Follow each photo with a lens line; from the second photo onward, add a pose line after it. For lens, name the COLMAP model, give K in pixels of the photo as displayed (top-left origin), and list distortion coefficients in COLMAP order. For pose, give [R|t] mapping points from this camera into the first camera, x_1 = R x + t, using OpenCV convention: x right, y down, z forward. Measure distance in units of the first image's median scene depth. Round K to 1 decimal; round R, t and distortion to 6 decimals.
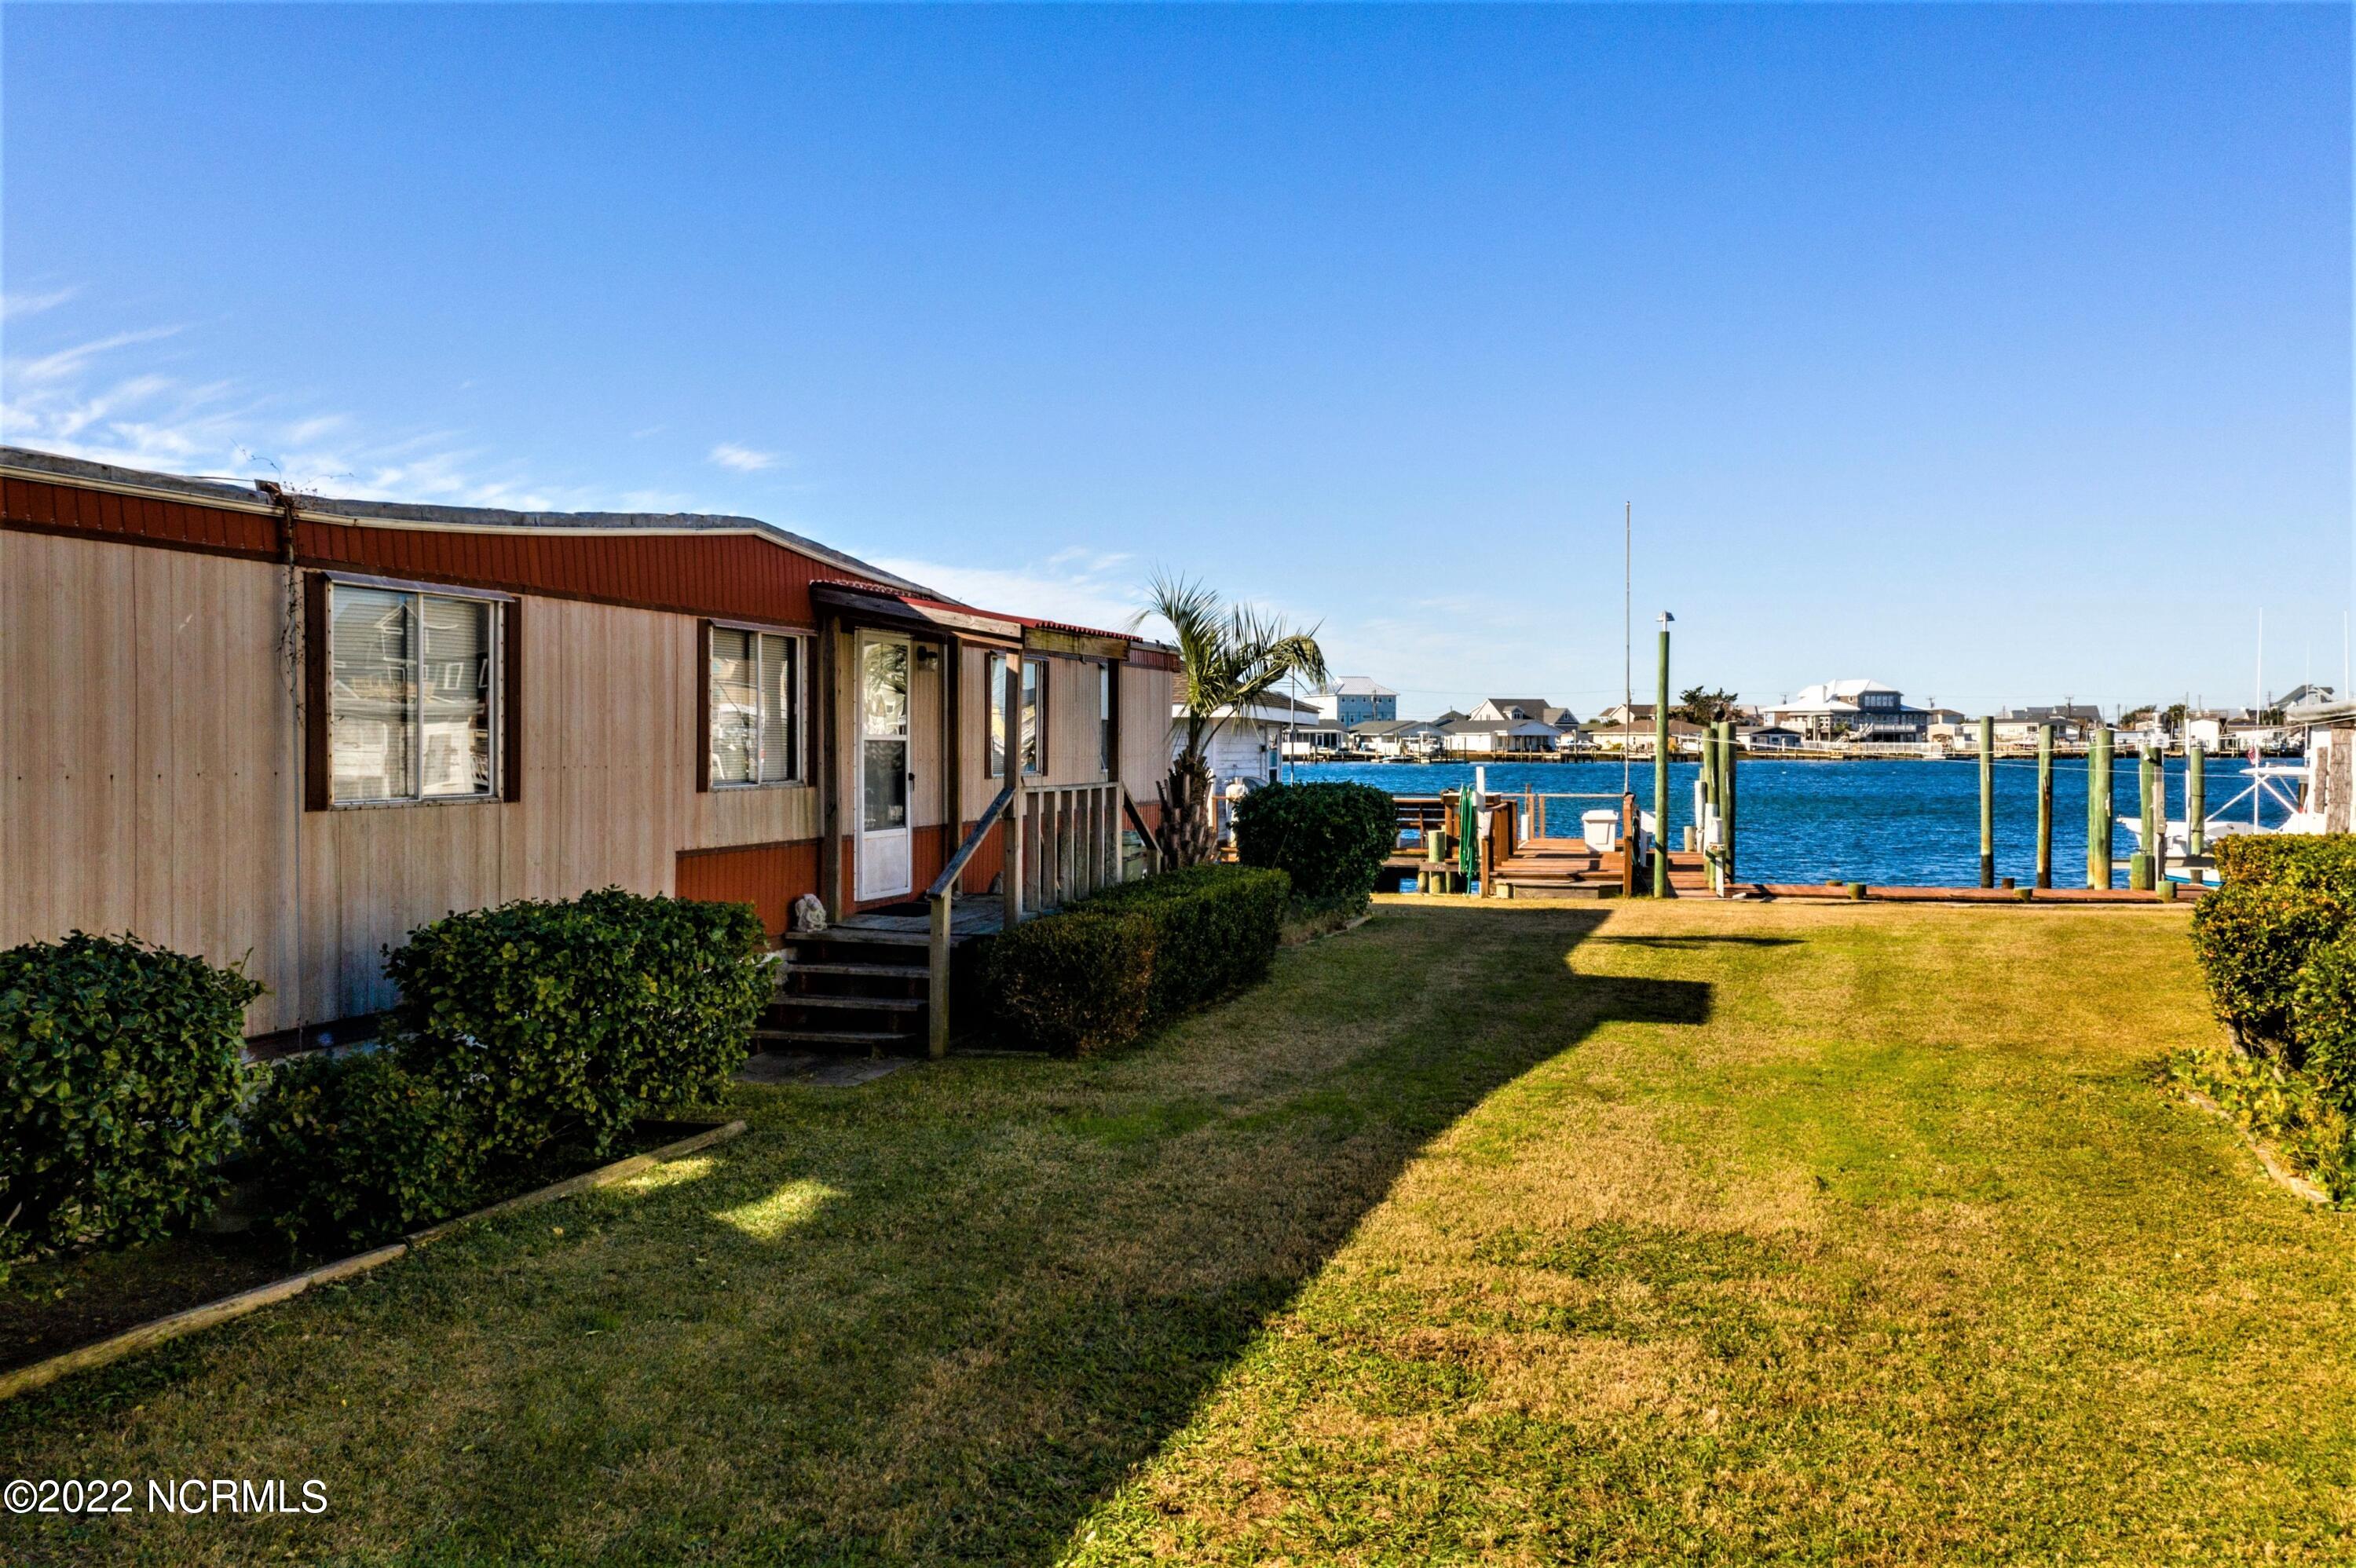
lens RADIAL K [[1866.3, 0, 1176.5], [0, 1866.3, 767.2], [0, 0, 1]] dist [-0.005724, 0.014856]
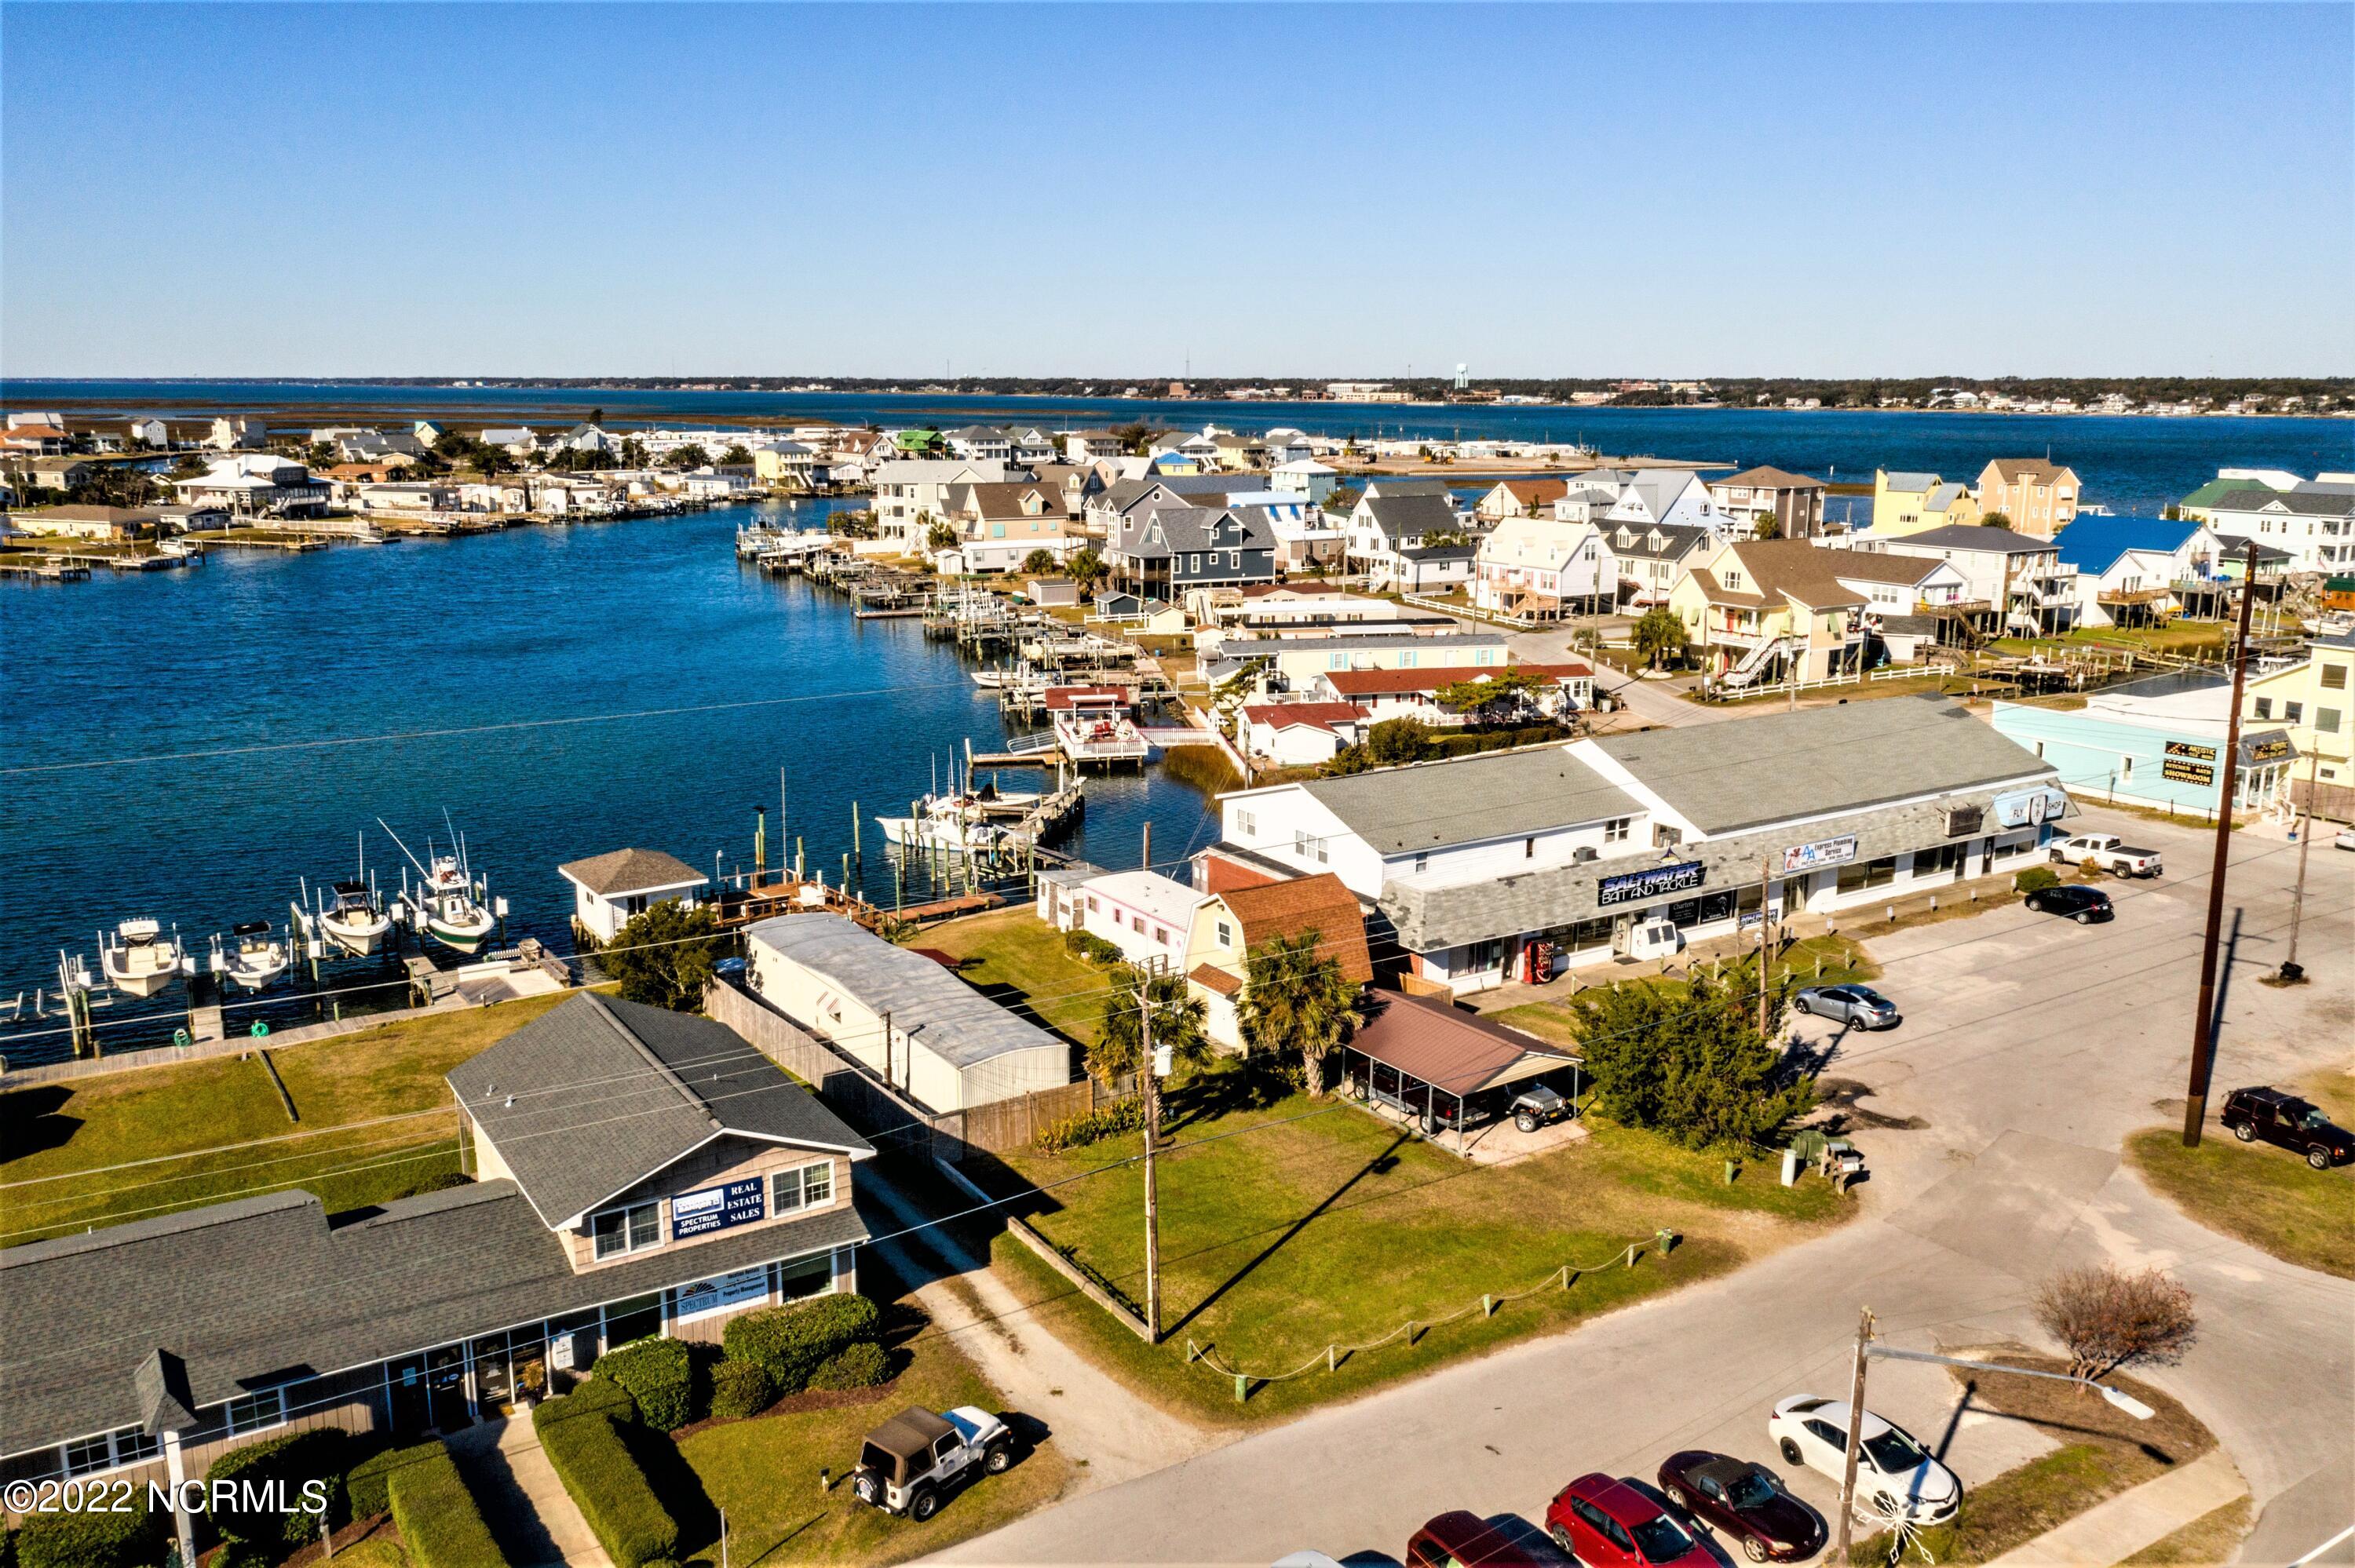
lens RADIAL K [[1865.5, 0, 1176.0], [0, 1865.5, 767.2], [0, 0, 1]] dist [-0.005724, 0.014856]
pose [[0.626901, -0.154286, 0.763669, -0.184691], [0.004480, 0.980893, 0.194495, -0.084098], [-0.779086, -0.118508, 0.615614, -0.137346]]
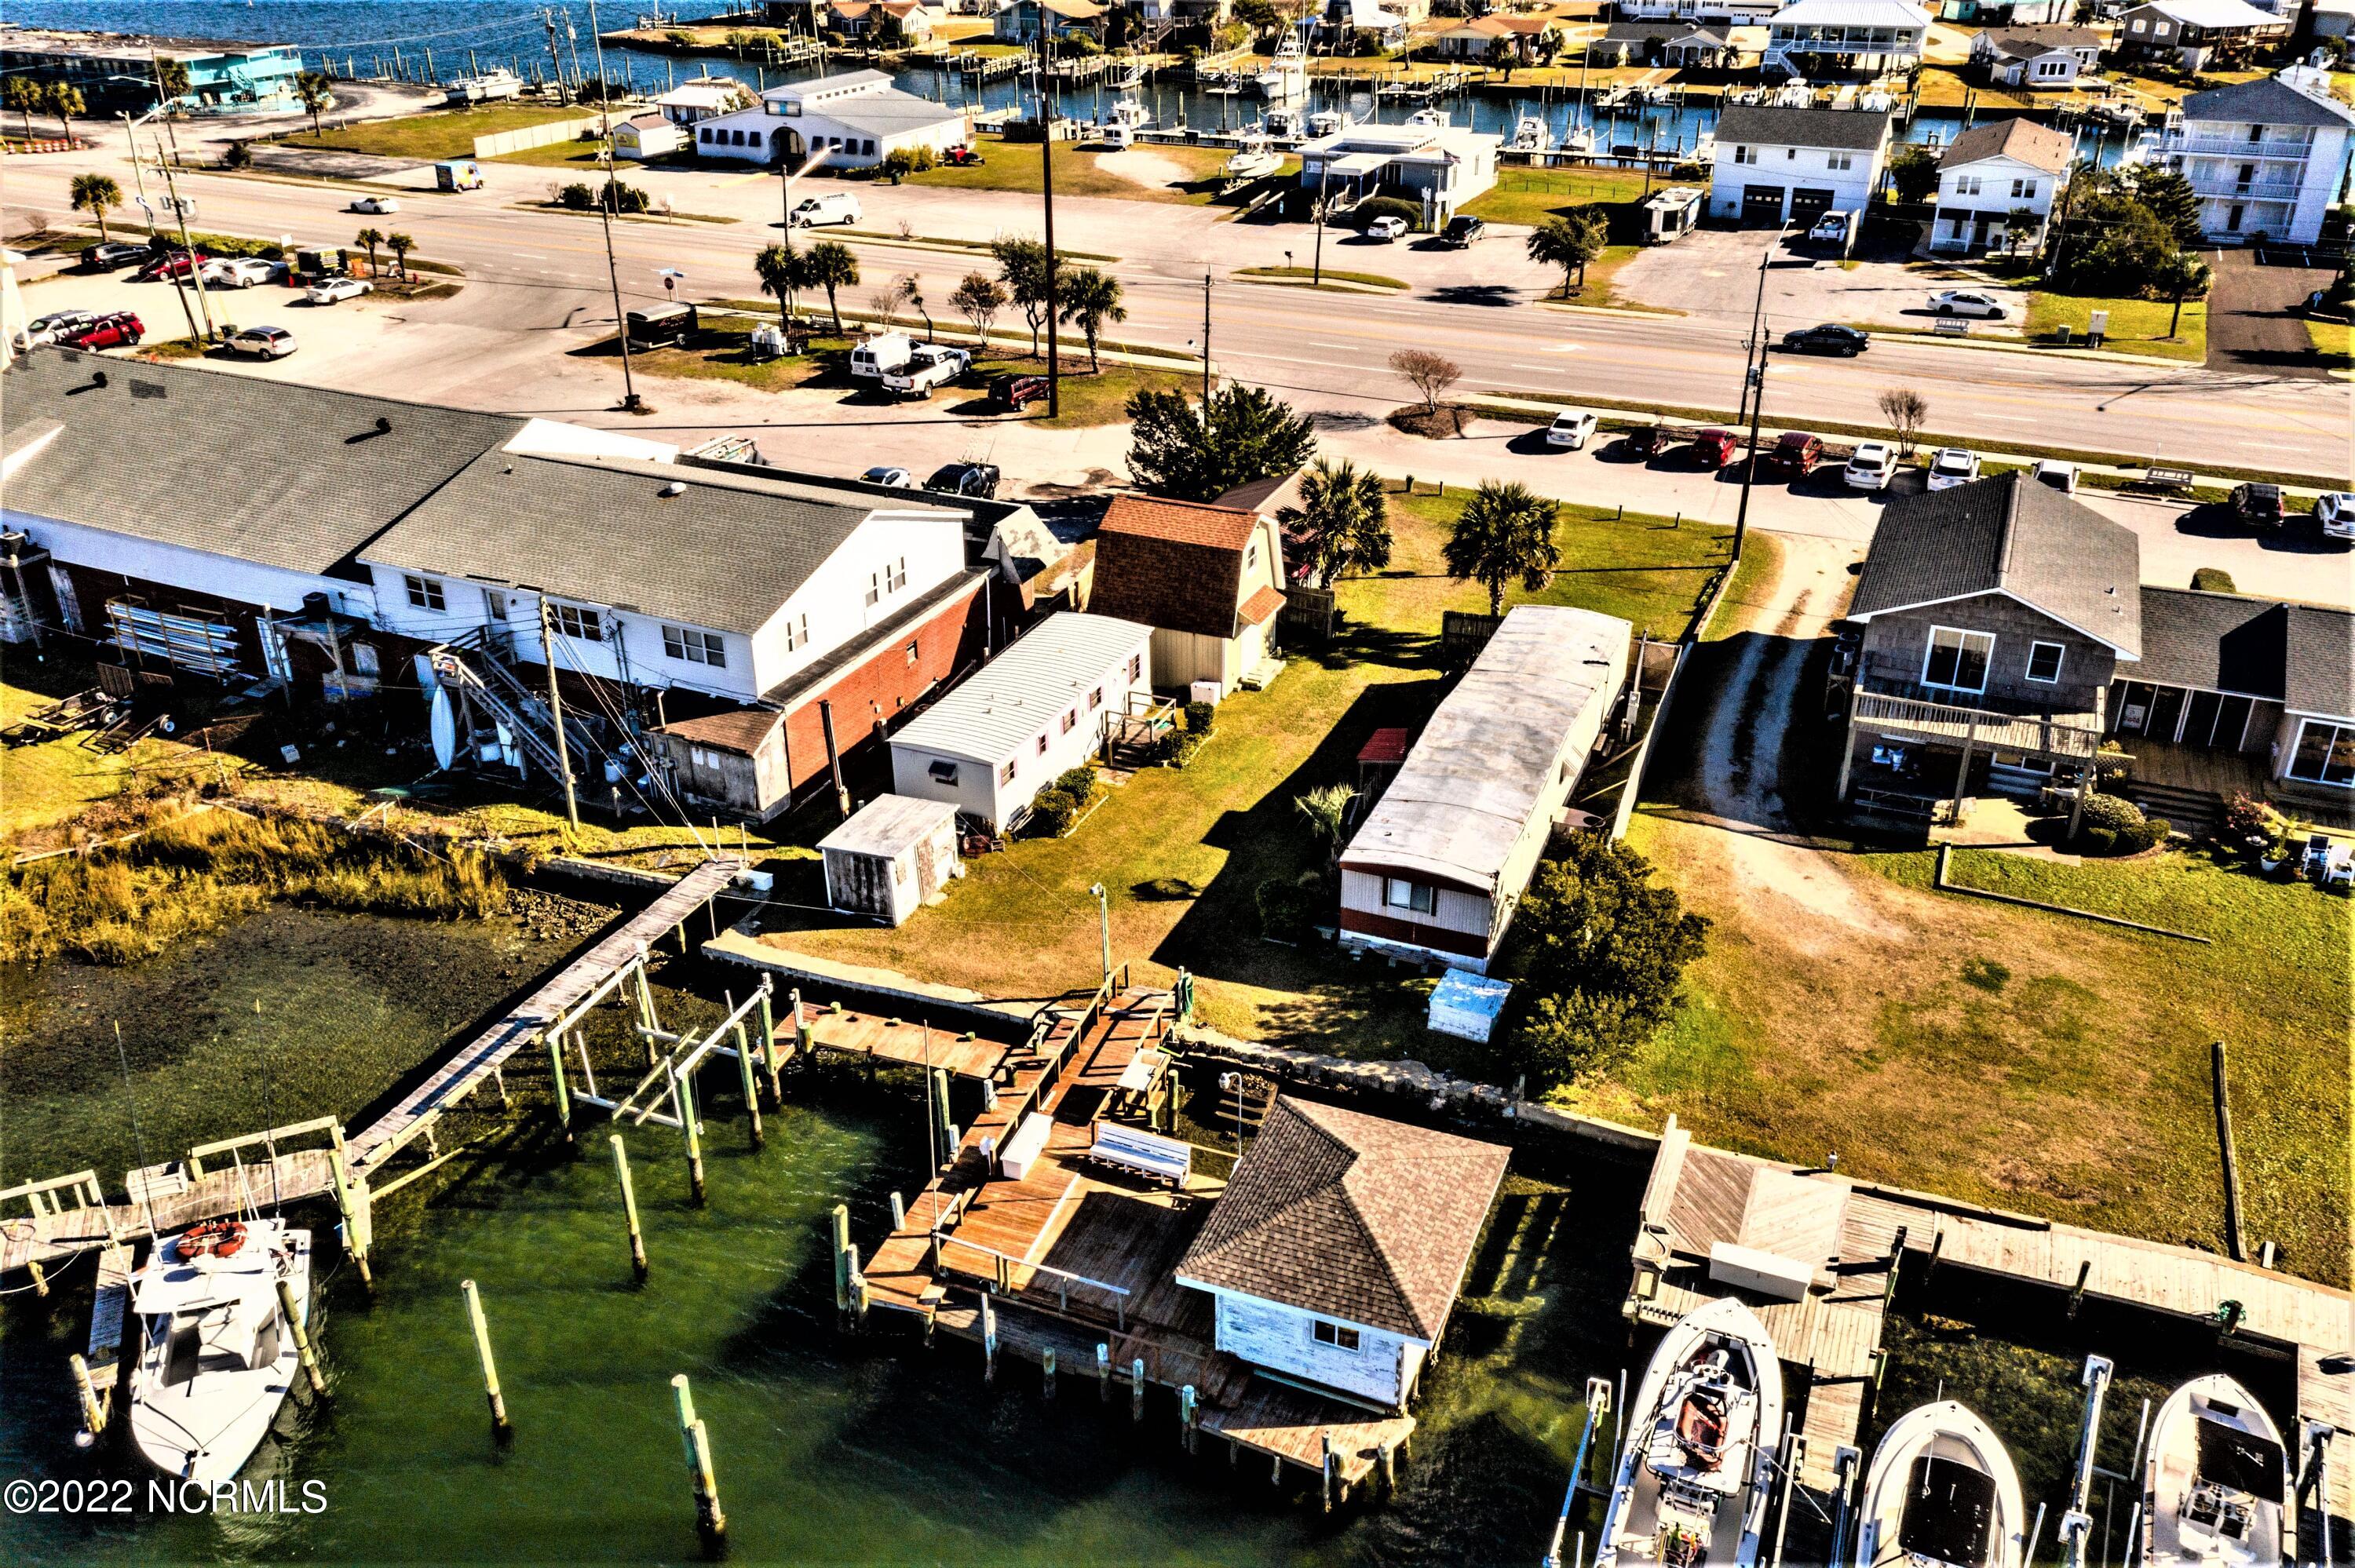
lens RADIAL K [[1865.5, 0, 1176.0], [0, 1865.5, 767.2], [0, 0, 1]] dist [-0.005724, 0.014856]
pose [[-0.994351, -0.042198, 0.097396, -0.002458], [0.007136, 0.888928, 0.457992, -0.096847], [-0.105904, 0.456099, -0.883605, 0.237317]]
